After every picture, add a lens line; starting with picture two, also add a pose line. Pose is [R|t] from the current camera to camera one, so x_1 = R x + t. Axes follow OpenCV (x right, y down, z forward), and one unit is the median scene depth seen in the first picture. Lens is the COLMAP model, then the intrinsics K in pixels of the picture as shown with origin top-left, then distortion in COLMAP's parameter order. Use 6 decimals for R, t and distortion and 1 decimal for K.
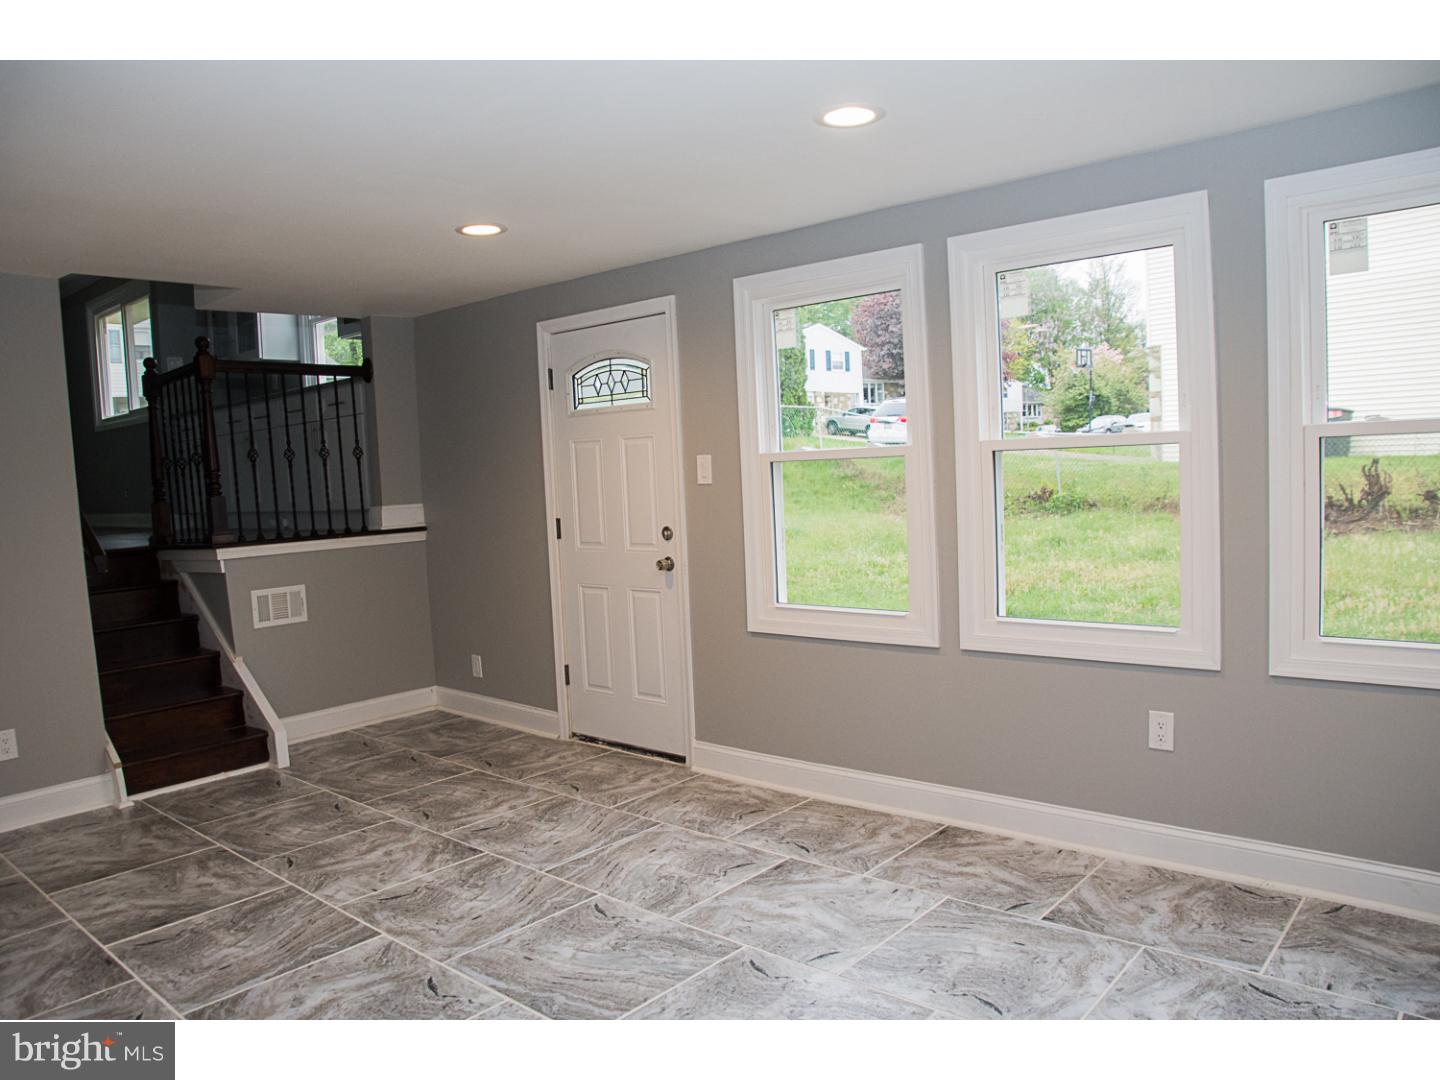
lens RADIAL K [[1014.1, 0, 706.9], [0, 1014.1, 547.7], [0, 0, 1]] dist [-0.133218, 0.070599]
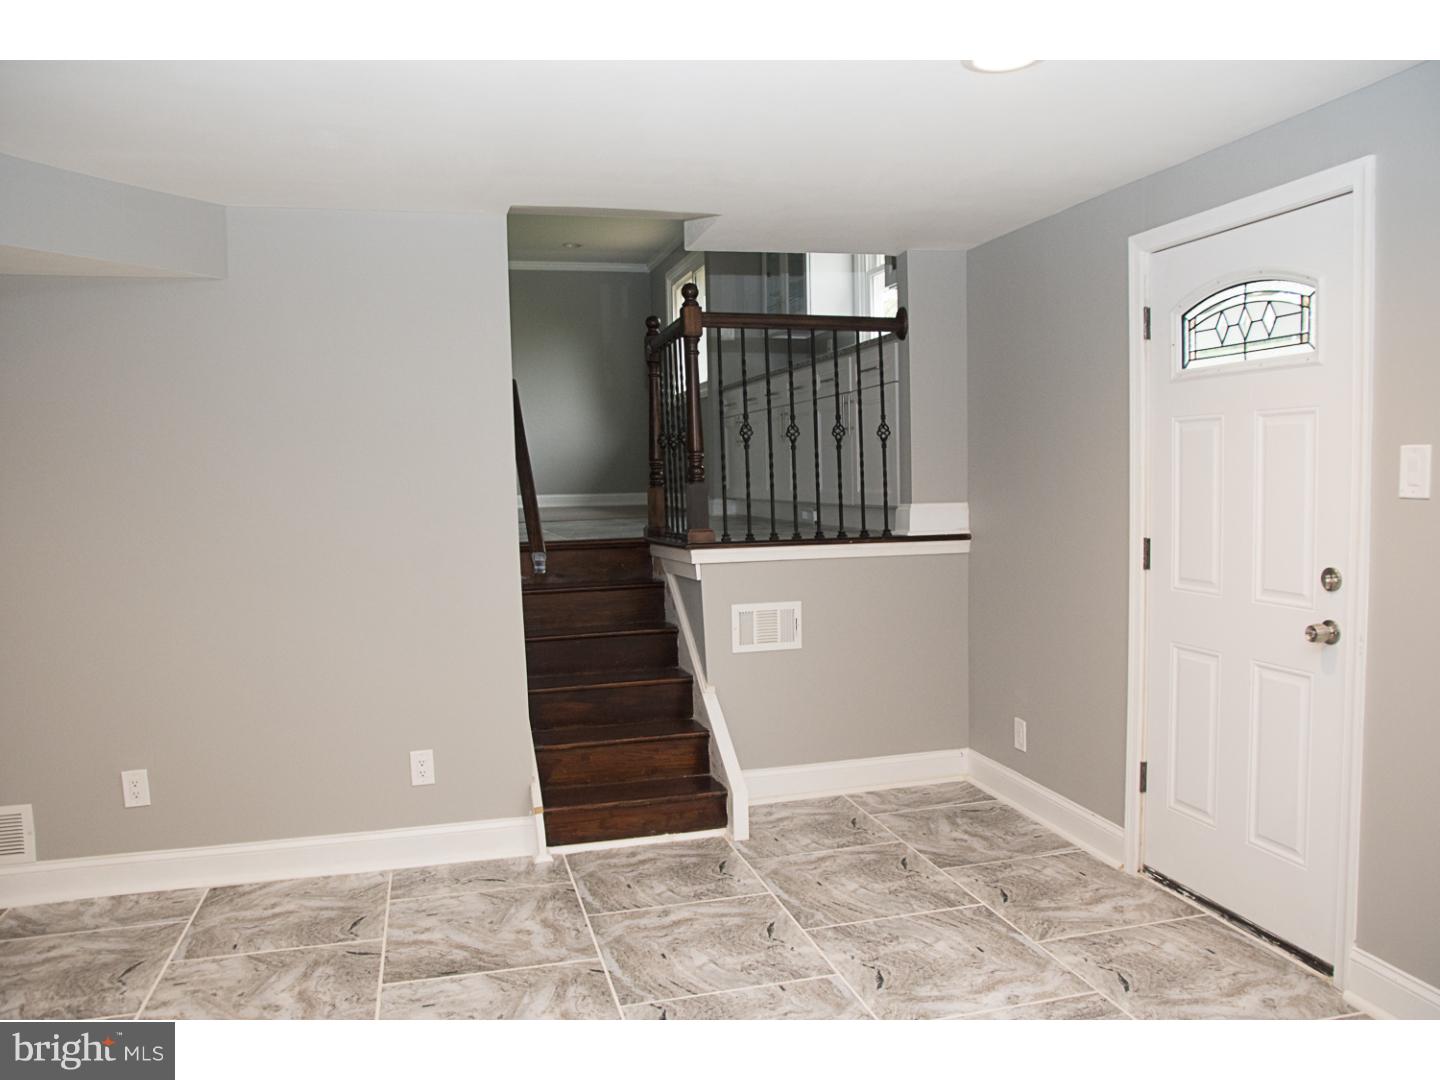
lens RADIAL K [[1014.1, 0, 719.9], [0, 1014.1, 543.8], [0, 0, 1]] dist [-0.133218, 0.070599]
pose [[0.819419, 0.063920, -0.569620, -0.010154], [-0.053973, 0.997952, 0.034343, -0.033030], [0.570648, 0.002603, 0.821191, 0.332238]]
